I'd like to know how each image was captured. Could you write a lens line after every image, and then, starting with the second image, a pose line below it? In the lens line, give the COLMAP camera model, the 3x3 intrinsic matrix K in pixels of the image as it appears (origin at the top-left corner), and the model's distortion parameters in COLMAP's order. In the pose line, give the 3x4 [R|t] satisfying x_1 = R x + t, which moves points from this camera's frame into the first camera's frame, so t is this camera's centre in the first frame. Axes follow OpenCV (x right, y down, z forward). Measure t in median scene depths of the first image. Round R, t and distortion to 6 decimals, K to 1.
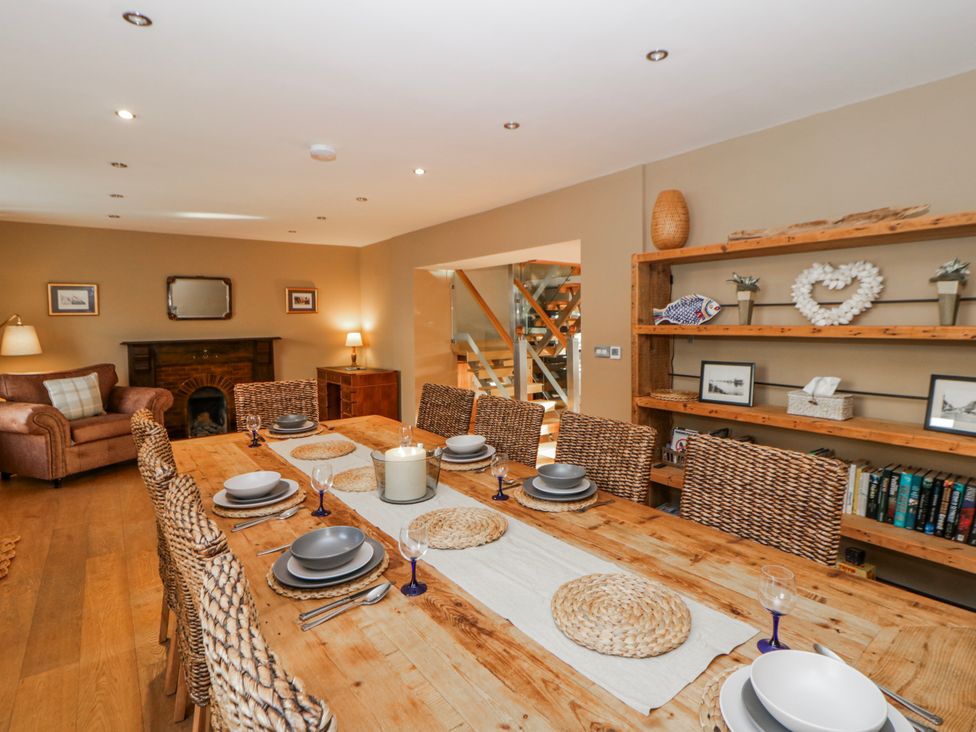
lens RADIAL K [[506.7, 0, 495.9], [0, 506.7, 339.0], [0, 0, 1]] dist [0.030237, -0.028942]
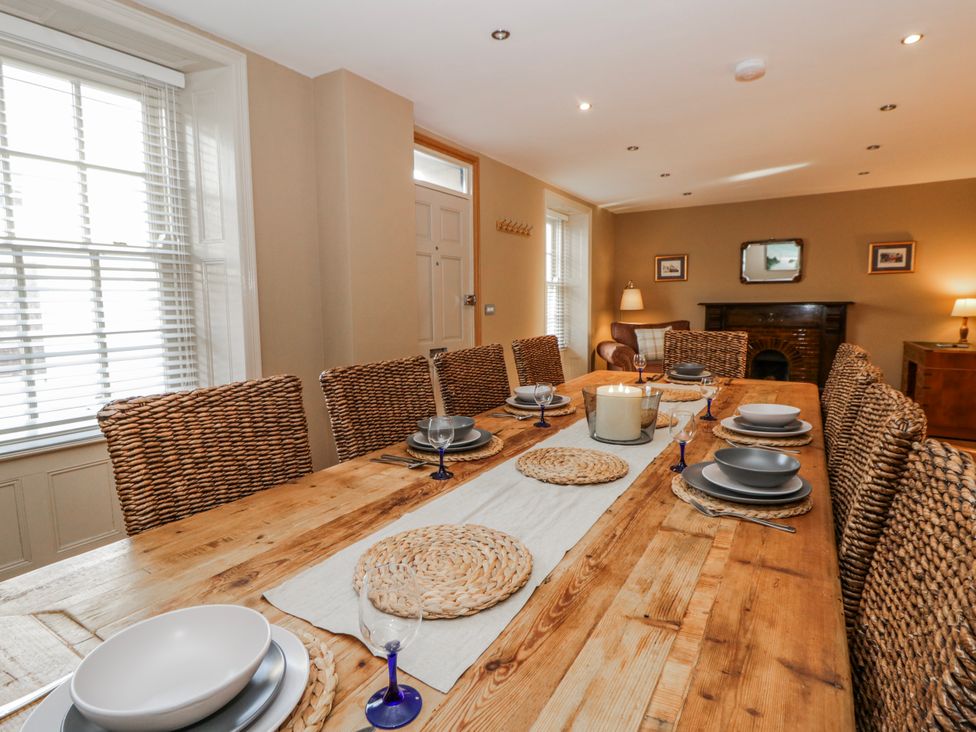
lens RADIAL K [[507.8, 0, 504.8], [0, 507.8, 348.0], [0, 0, 1]] dist [0.001903, -0.013784]
pose [[0.361795, 0.089169, -0.927983, 0.202066], [-0.034150, 0.996015, 0.082392, 0.029042], [0.931632, 0.001881, 0.363398, 0.169421]]
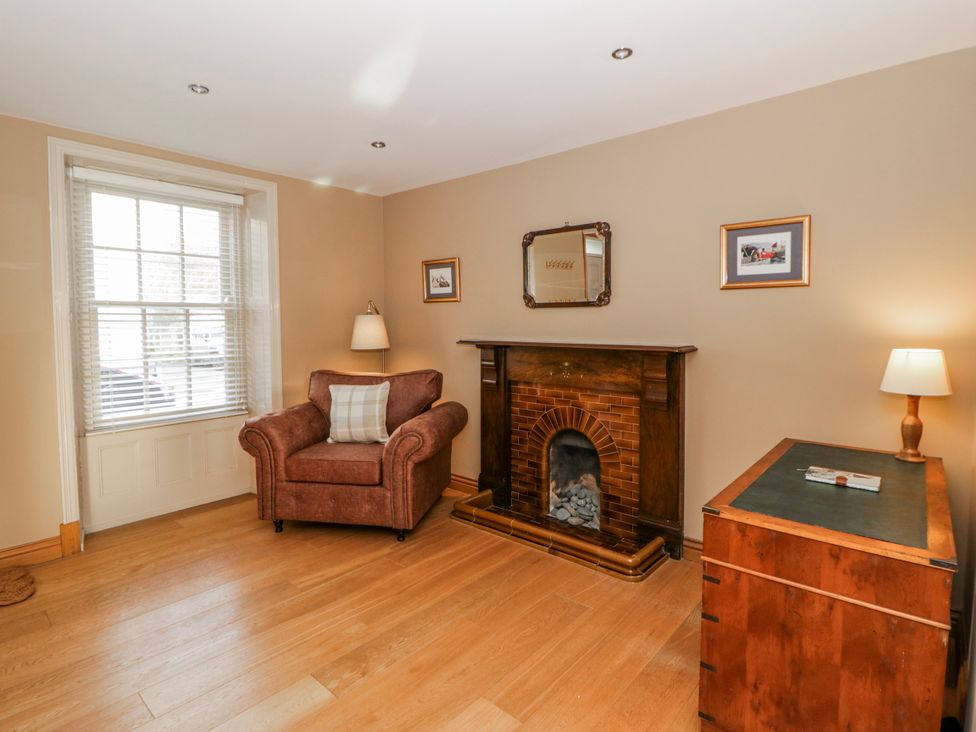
lens RADIAL K [[507.8, 0, 504.8], [0, 507.8, 348.0], [0, 0, 1]] dist [0.001903, -0.013784]
pose [[0.221750, 0.064968, -0.972937, -0.068222], [-0.040971, 0.997518, 0.057272, -0.025022], [0.974243, 0.027162, 0.223861, 0.937690]]
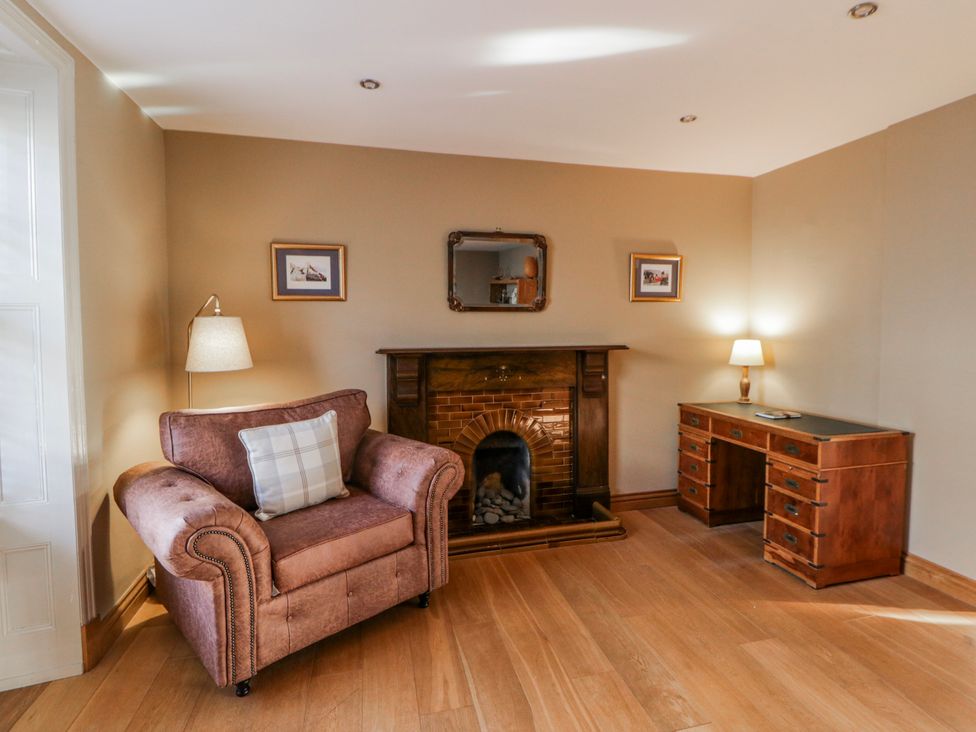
lens RADIAL K [[507.8, 0, 504.8], [0, 507.8, 348.0], [0, 0, 1]] dist [0.001903, -0.013784]
pose [[0.924036, 0.029506, -0.381166, -0.412723], [-0.025361, 0.999552, 0.015895, -0.007432], [0.381464, -0.005021, 0.924370, 0.566562]]
